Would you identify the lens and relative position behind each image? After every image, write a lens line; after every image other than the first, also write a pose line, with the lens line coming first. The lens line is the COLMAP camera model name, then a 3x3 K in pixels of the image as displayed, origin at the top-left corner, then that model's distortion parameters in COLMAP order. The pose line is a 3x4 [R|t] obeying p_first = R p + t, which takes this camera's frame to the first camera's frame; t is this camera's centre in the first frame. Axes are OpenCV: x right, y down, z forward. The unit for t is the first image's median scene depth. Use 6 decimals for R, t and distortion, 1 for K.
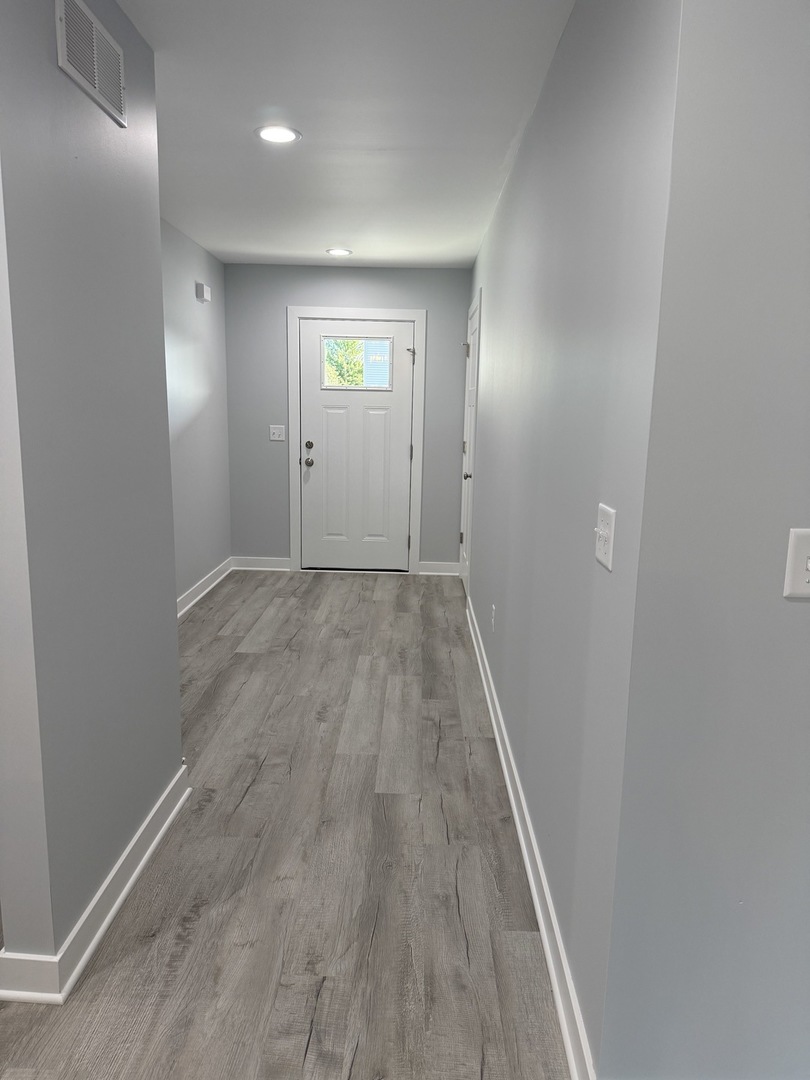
lens RADIAL K [[726.4, 0, 407.3], [0, 726.4, 547.7], [0, 0, 1]] dist [-0.003363, -0.021465]
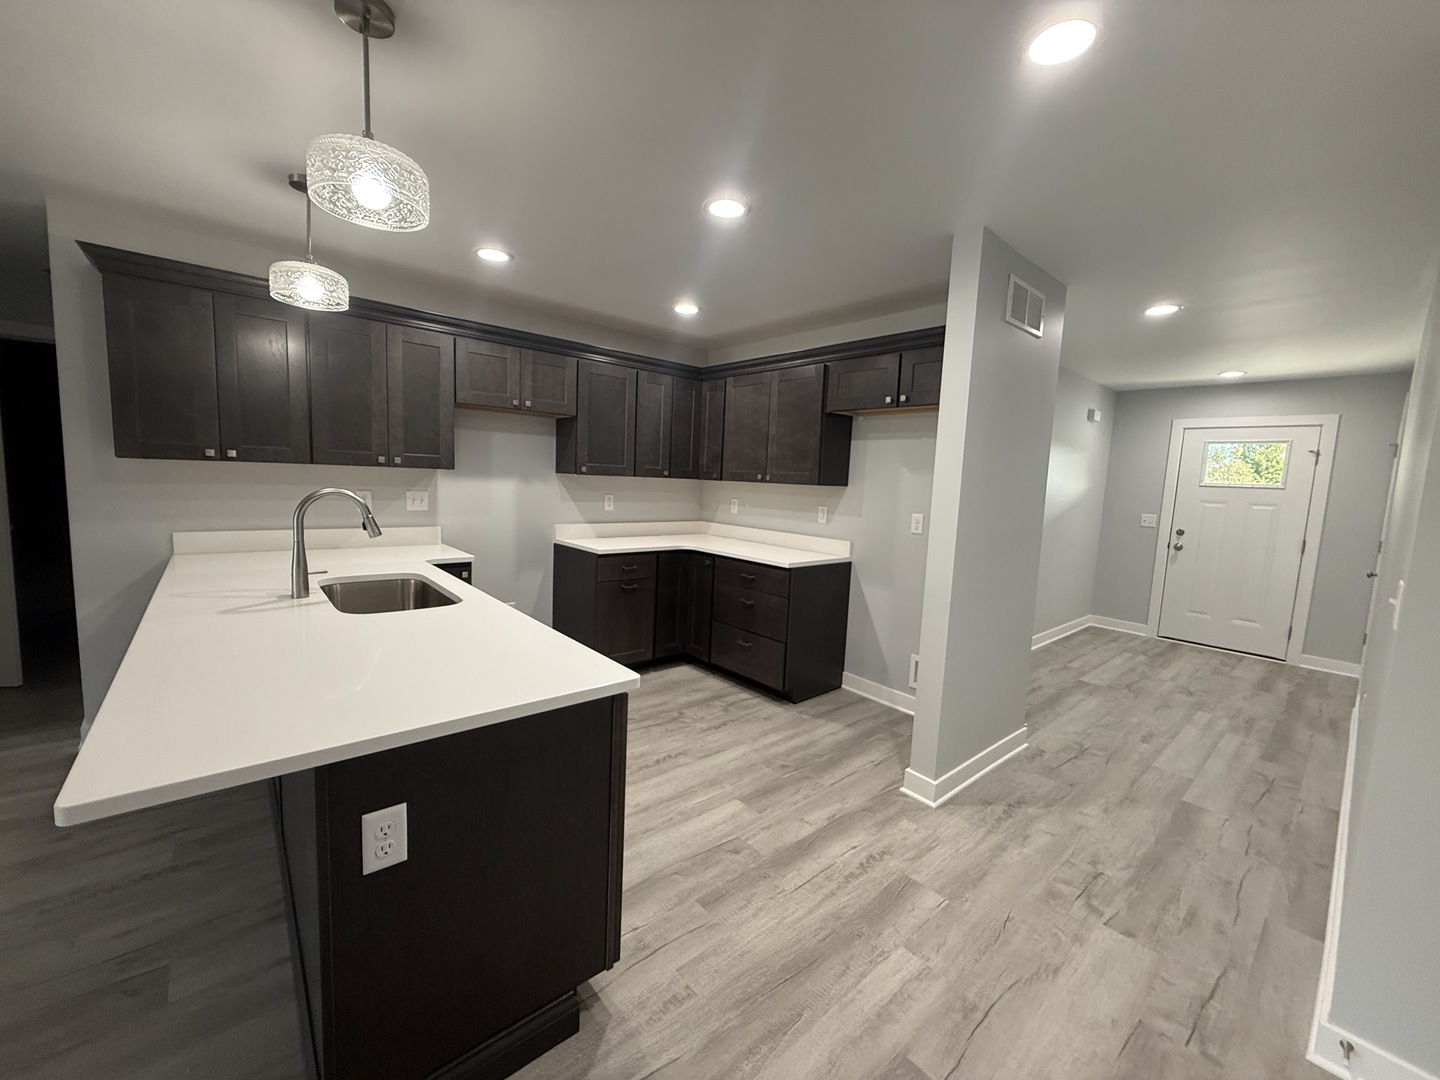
lens RADIAL K [[578.2, 0, 716.5], [0, 578.2, 546.0], [0, 0, 1]] dist [0.001114, 0.000577]
pose [[0.662873, 0.096485, -0.742489, 0.094947], [-0.174216, 0.984320, -0.027624, 0.053856], [0.728181, 0.147665, 0.669289, -0.253371]]
